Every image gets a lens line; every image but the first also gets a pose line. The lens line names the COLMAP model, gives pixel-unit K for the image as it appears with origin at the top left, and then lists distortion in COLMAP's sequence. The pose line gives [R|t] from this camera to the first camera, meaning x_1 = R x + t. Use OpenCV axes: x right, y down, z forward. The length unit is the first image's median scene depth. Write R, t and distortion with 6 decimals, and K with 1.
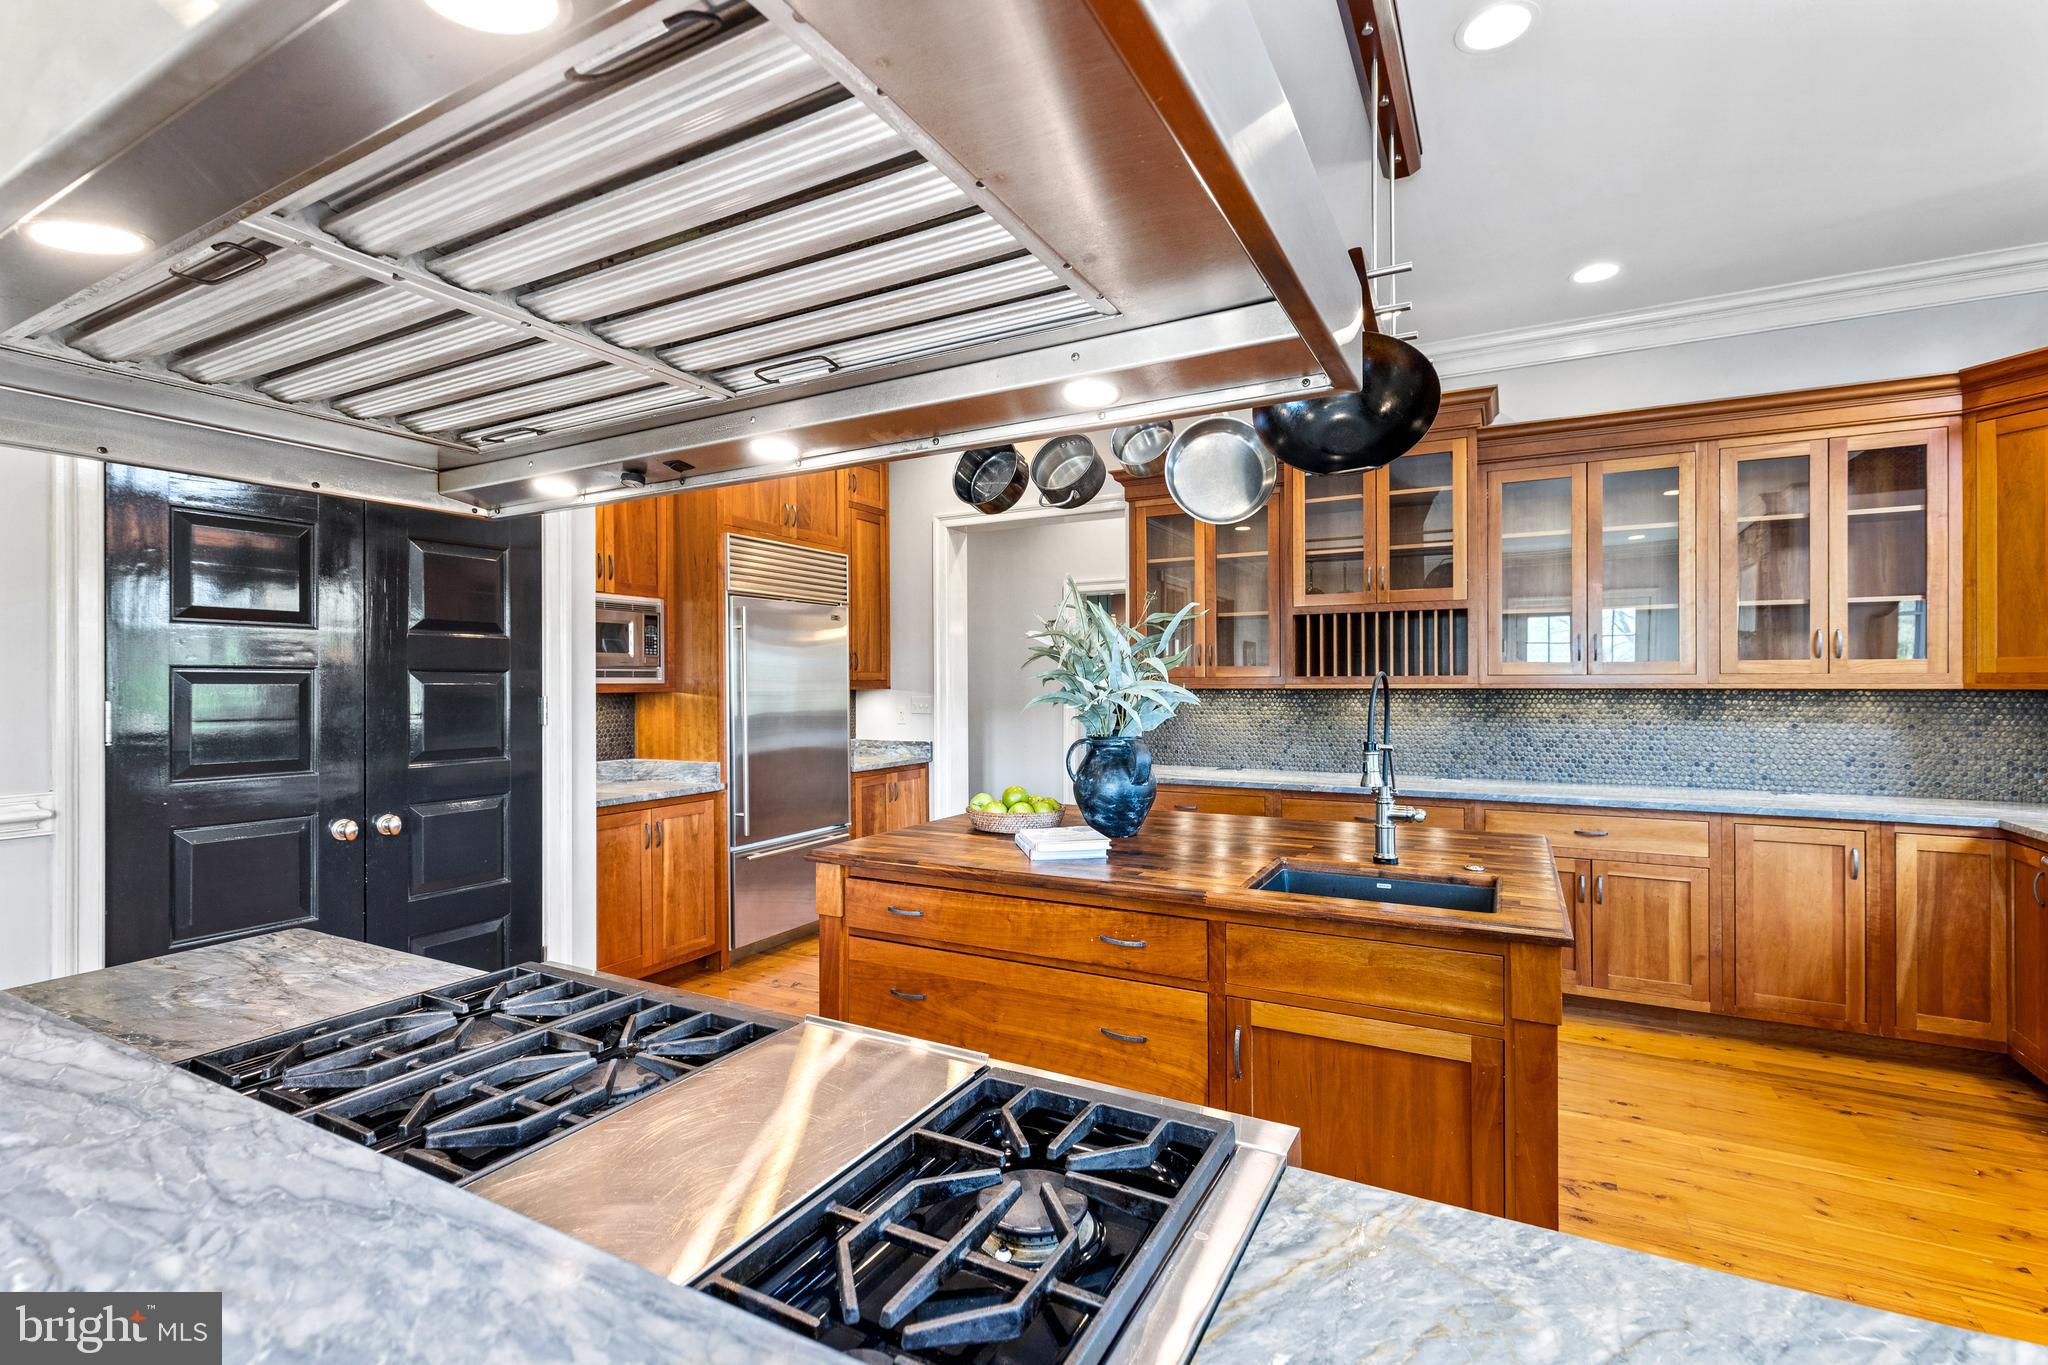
lens RADIAL K [[912.9, 0, 1025.9], [0, 912.9, 679.6], [0, 0, 1]] dist [0.000310, -0.000979]
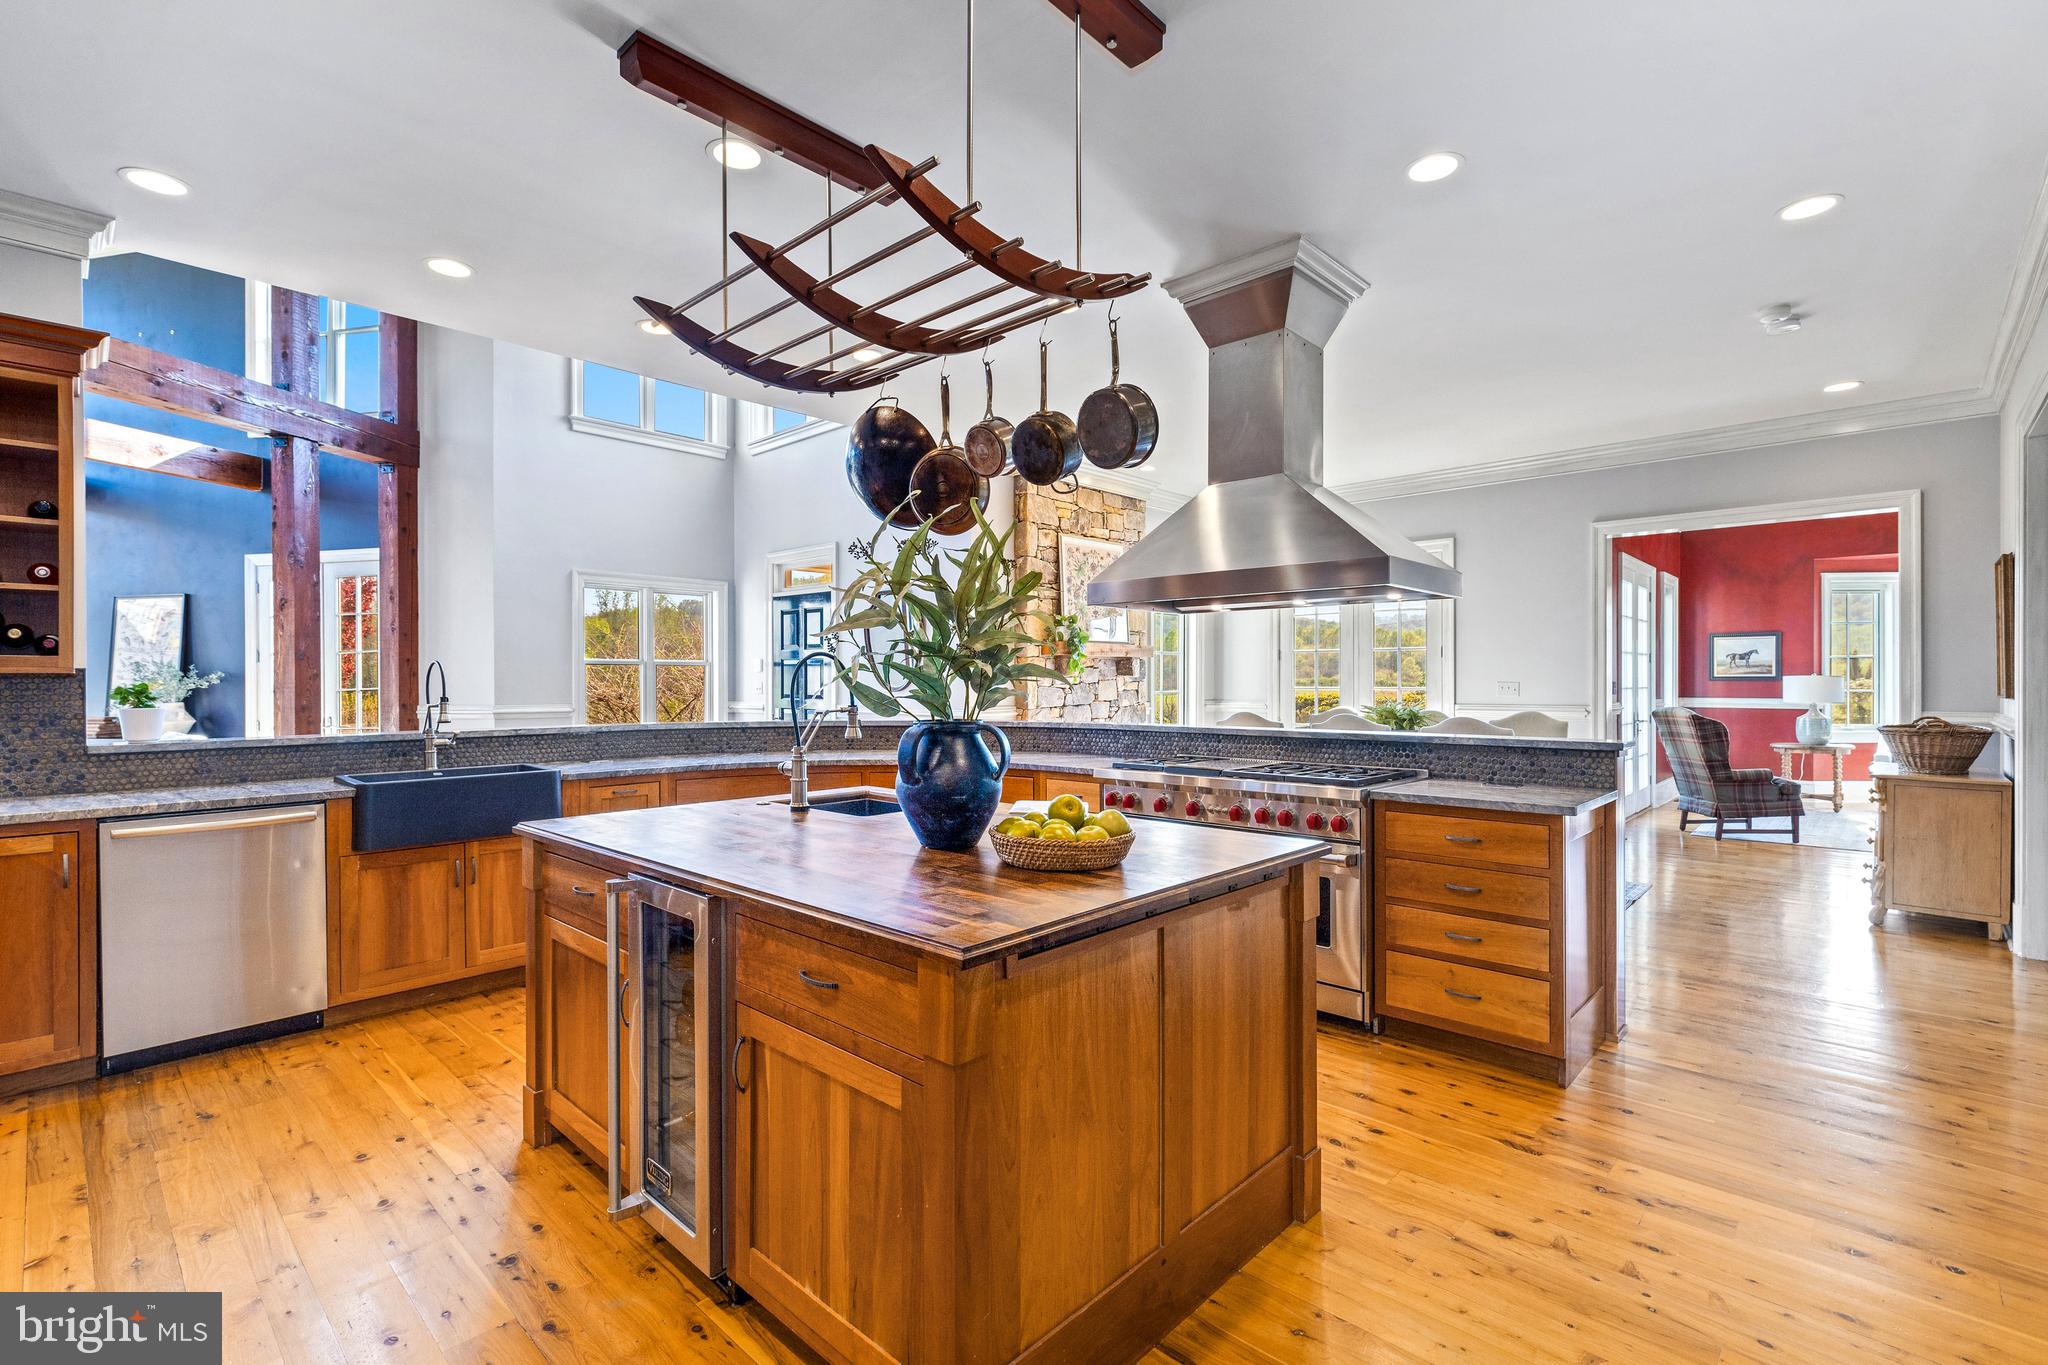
lens RADIAL K [[912.9, 0, 1029.3], [0, 912.9, 683.6], [0, 0, 1]] dist [0.000310, -0.000979]
pose [[-0.966917, 0.005225, 0.255038, -0.116175], [0.004834, 0.999986, -0.002160, 0.022597], [-0.255046, -0.000856, -0.966929, 1.189496]]
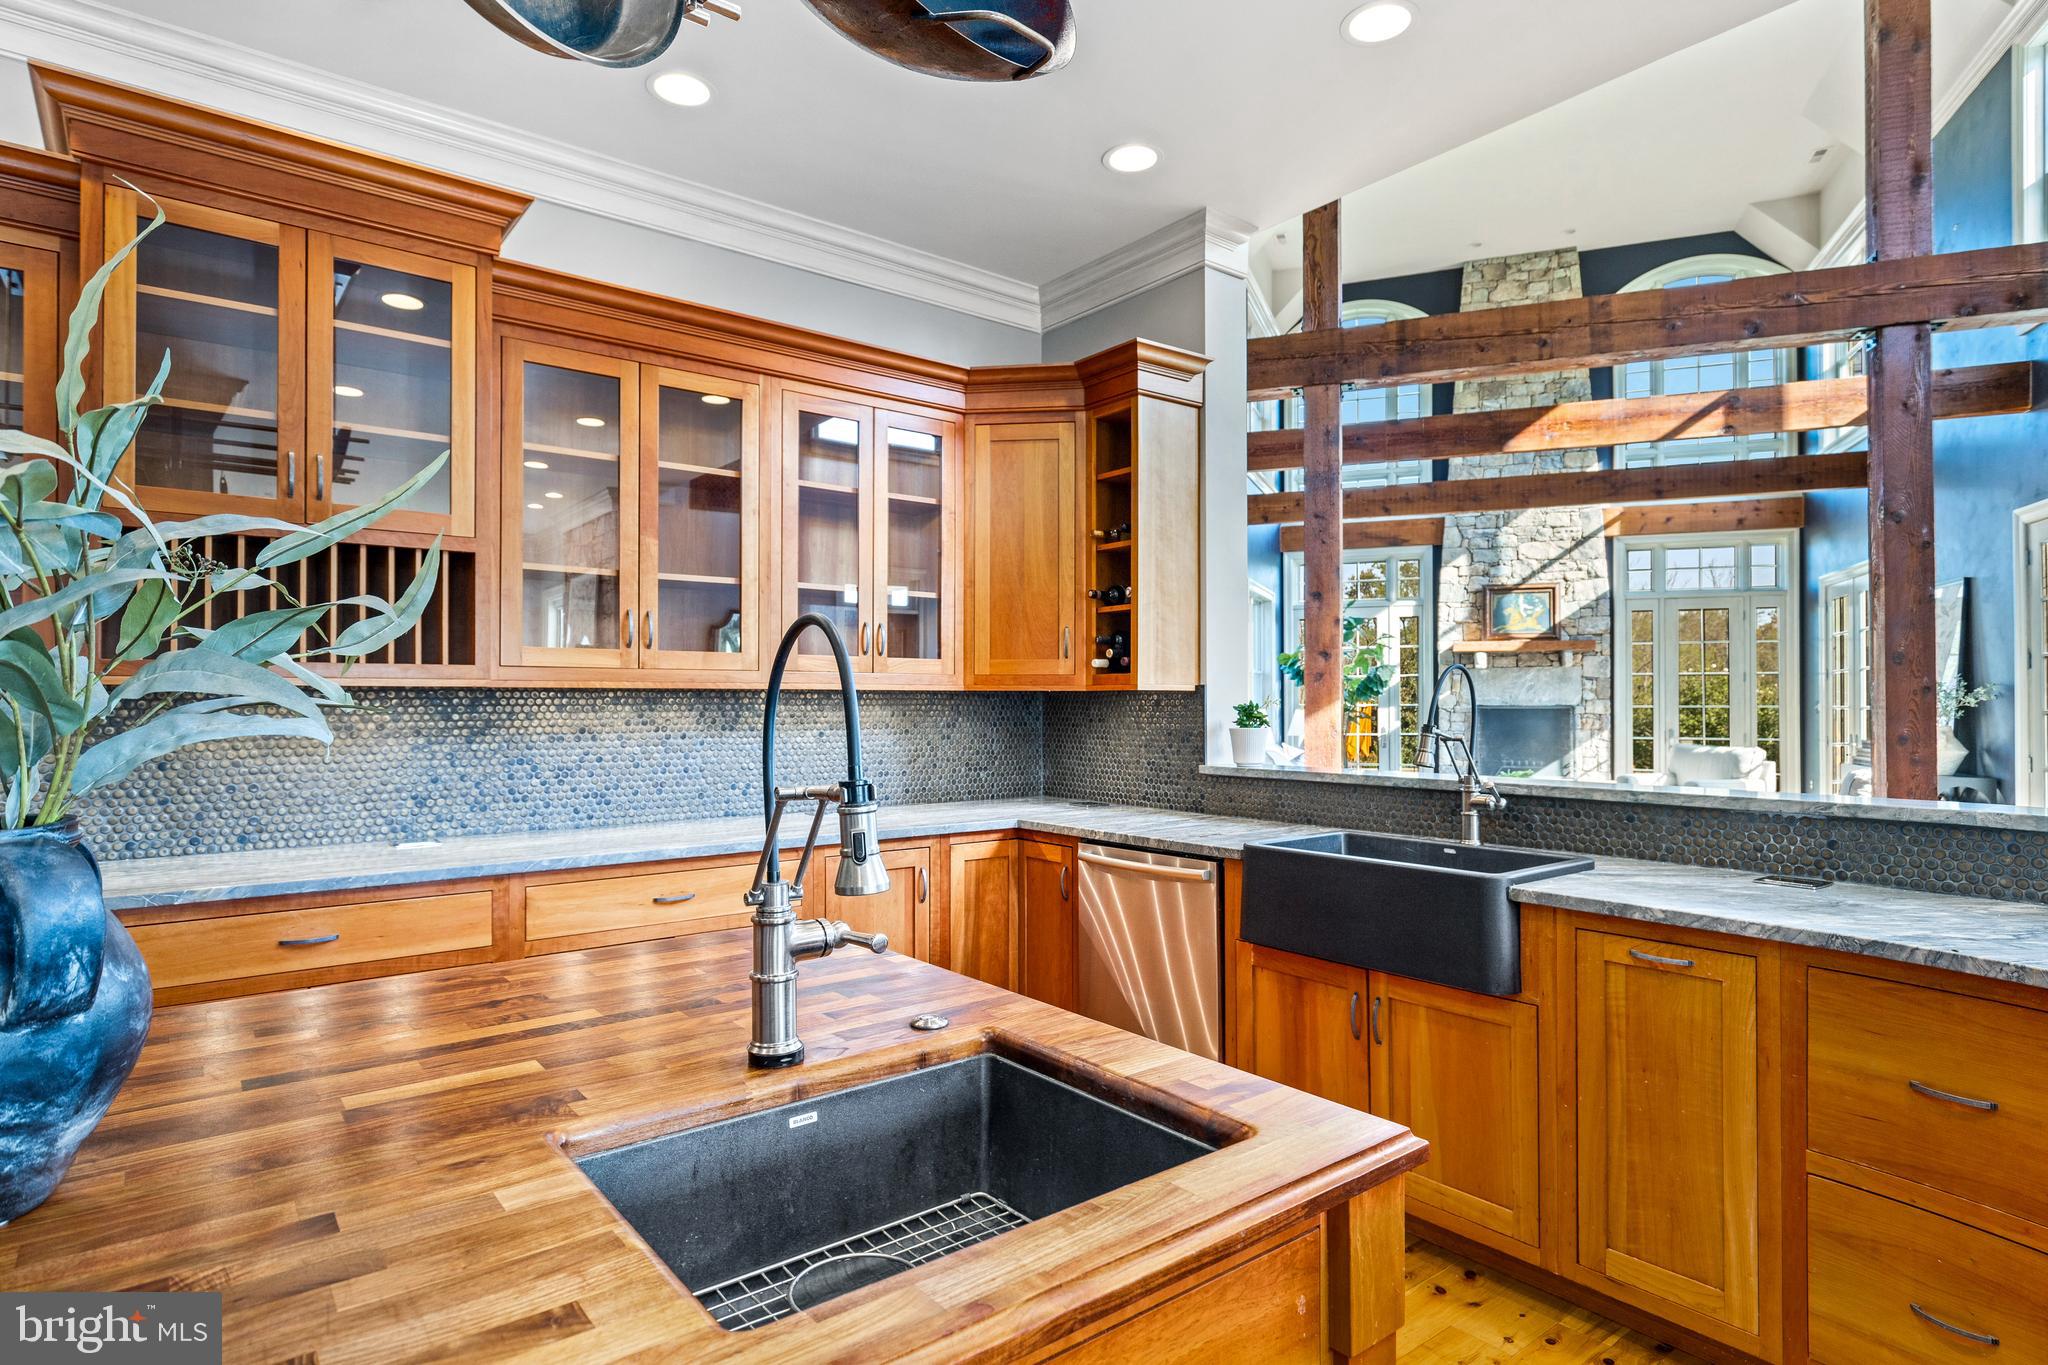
lens RADIAL K [[1079.4, 0, 1012.0], [0, 1079.4, 687.0], [0, 0, 1]] dist [-0.005355, 0.001713]
pose [[0.405689, 0.012687, 0.913923, -0.016803], [-0.004968, 0.999920, -0.011675, 0.016164], [-0.913998, 0.000196, 0.405719, 0.391751]]
